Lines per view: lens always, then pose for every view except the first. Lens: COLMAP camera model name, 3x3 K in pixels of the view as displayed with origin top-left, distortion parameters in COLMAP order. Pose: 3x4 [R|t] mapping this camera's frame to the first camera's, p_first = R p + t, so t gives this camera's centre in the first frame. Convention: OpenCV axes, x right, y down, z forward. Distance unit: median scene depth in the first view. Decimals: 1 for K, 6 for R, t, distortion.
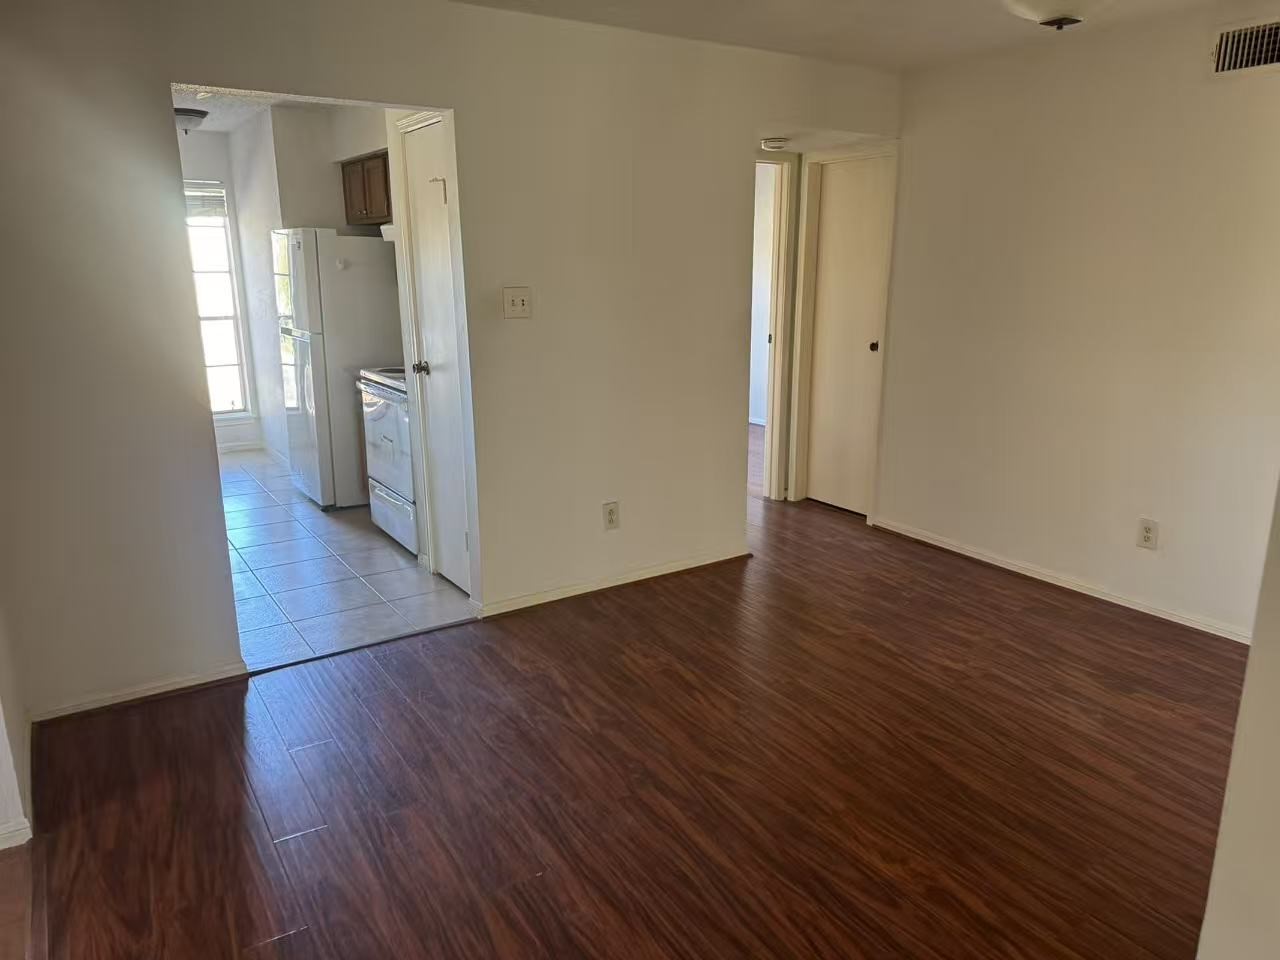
lens RADIAL K [[906.2, 0, 638.9], [0, 906.2, 483.1], [0, 0, 1]] dist [0.039445, -0.011643]
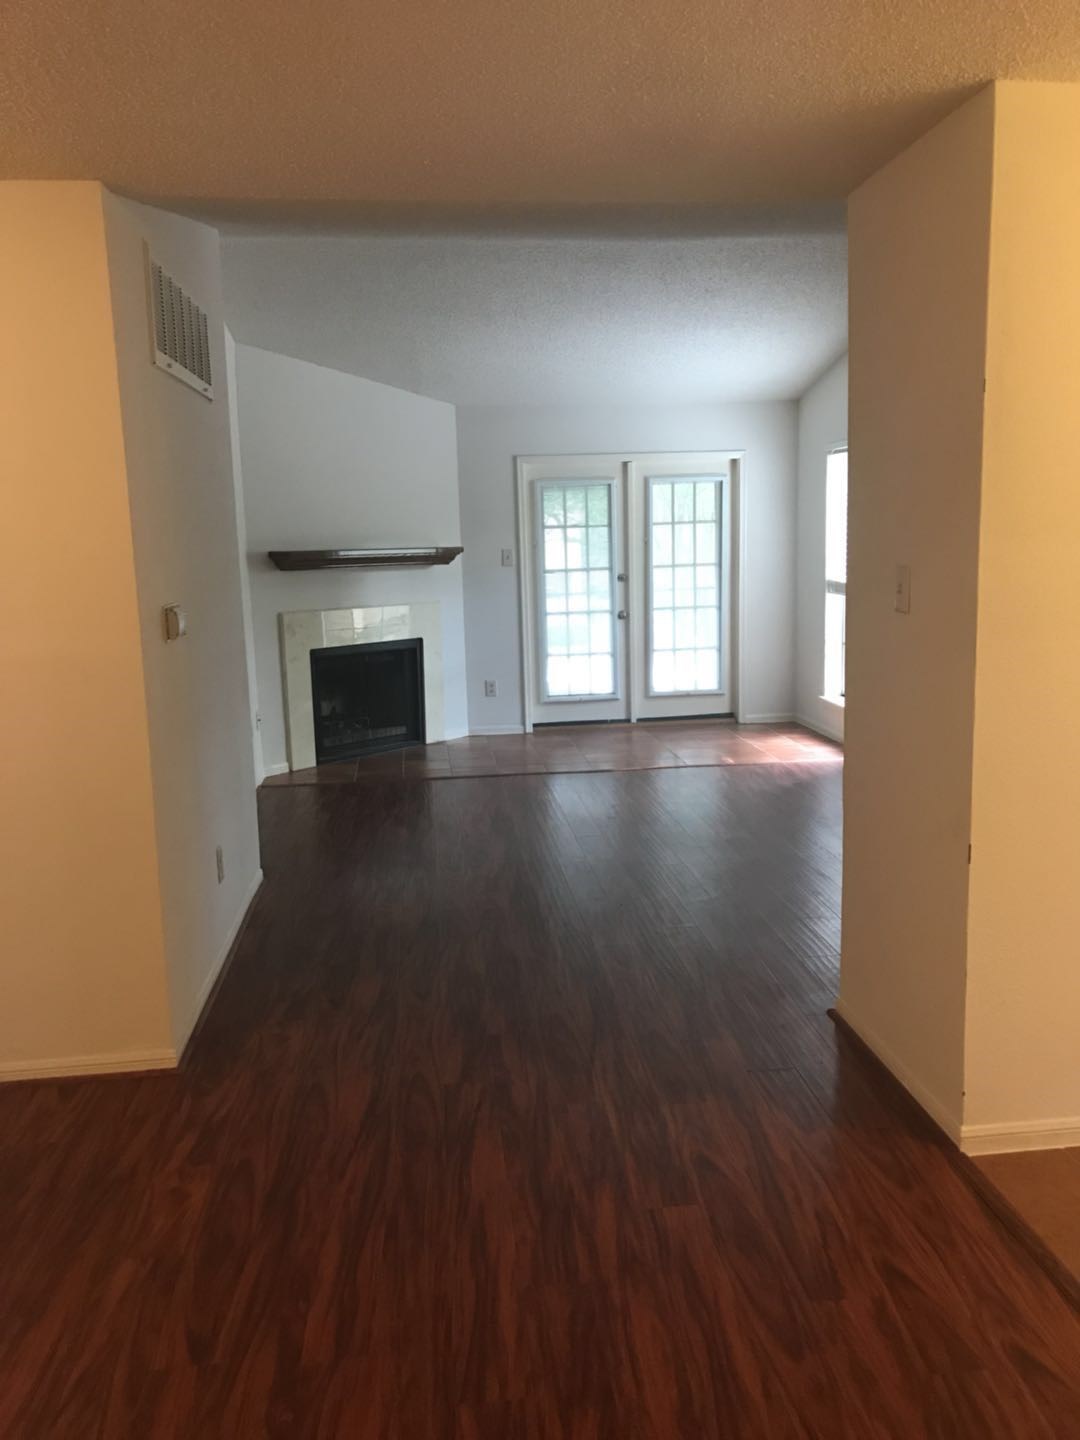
lens RADIAL K [[1160.8, 0, 537.3], [0, 1160.8, 729.2], [0, 0, 1]] dist [0.099602, -0.003289]
pose [[-0.888558, -0.050259, 0.456002, -0.559308], [0.136490, 0.920008, 0.367363, -0.405532], [-0.437989, 0.388663, -0.810621, 1.639594]]
